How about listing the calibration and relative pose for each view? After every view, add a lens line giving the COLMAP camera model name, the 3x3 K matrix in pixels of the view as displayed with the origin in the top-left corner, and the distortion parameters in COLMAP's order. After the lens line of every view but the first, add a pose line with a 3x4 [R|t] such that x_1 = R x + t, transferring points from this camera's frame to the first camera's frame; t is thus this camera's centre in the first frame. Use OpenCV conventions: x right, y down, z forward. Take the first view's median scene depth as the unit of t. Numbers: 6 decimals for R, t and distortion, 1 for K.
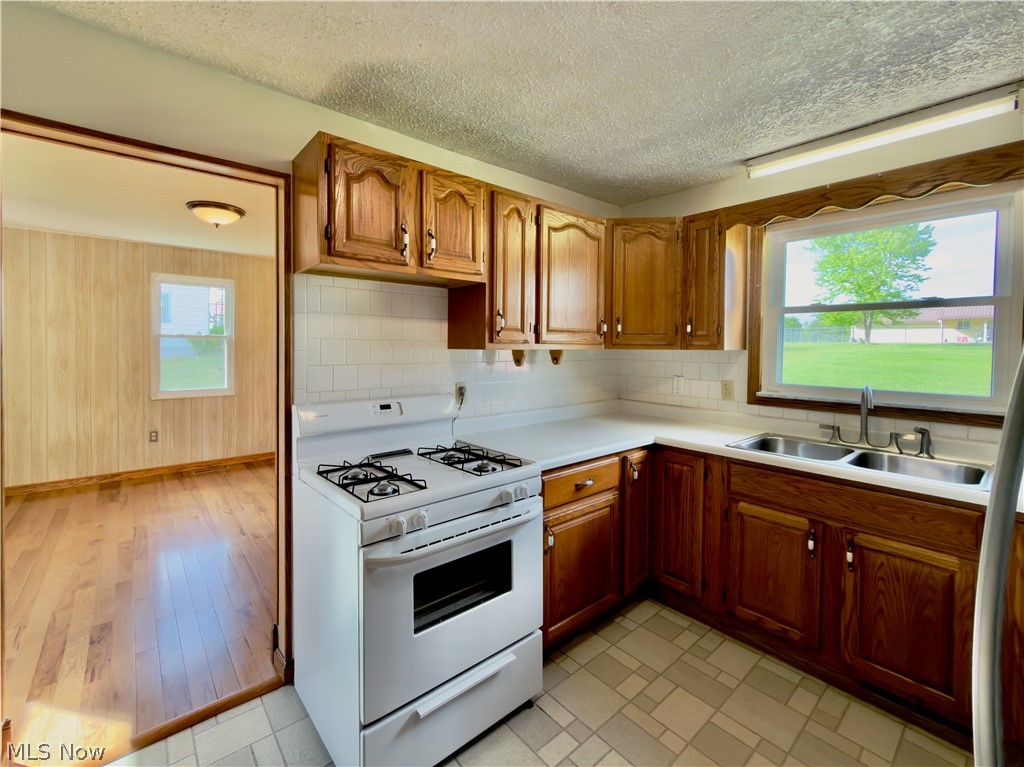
lens RADIAL K [[439.0, 0, 511.1], [0, 439.0, 343.7], [0, 0, 1]] dist [0.001549, 0.000215]
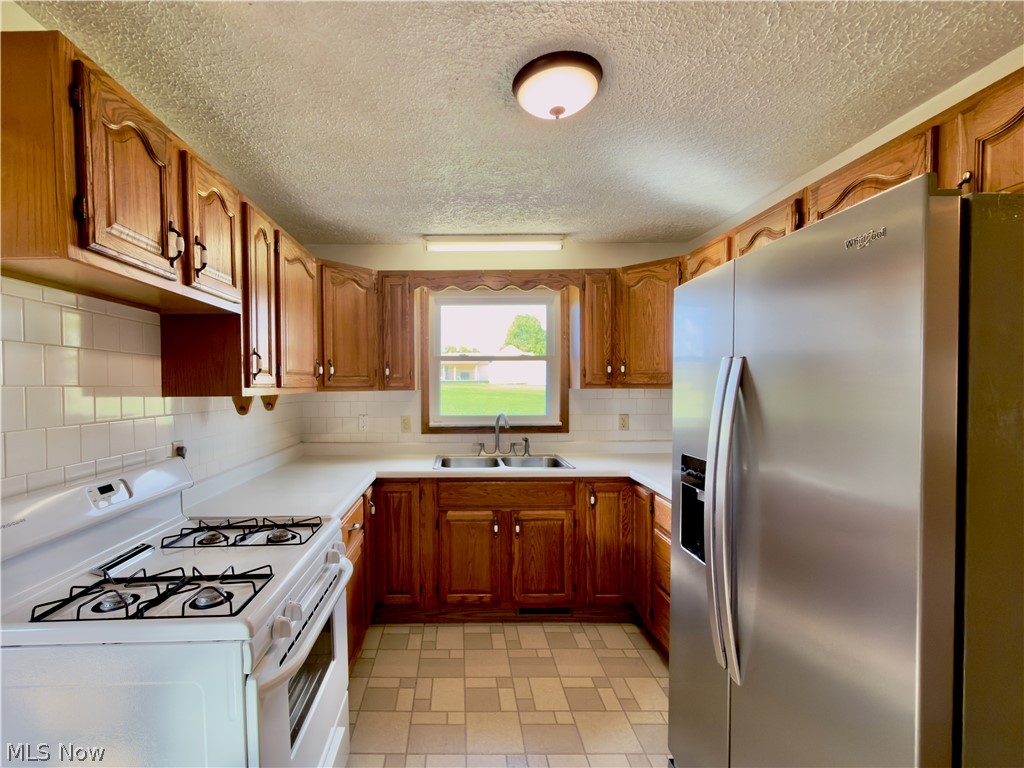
lens RADIAL K [[410.8, 0, 512.0], [0, 410.8, 384.0], [0, 0, 1]] dist [0.001001, 0.000010]
pose [[0.648932, -0.008360, 0.760800, -0.250696], [0.008104, 0.999959, 0.004076, -0.006703], [-0.760803, 0.003520, 0.648973, 0.100654]]
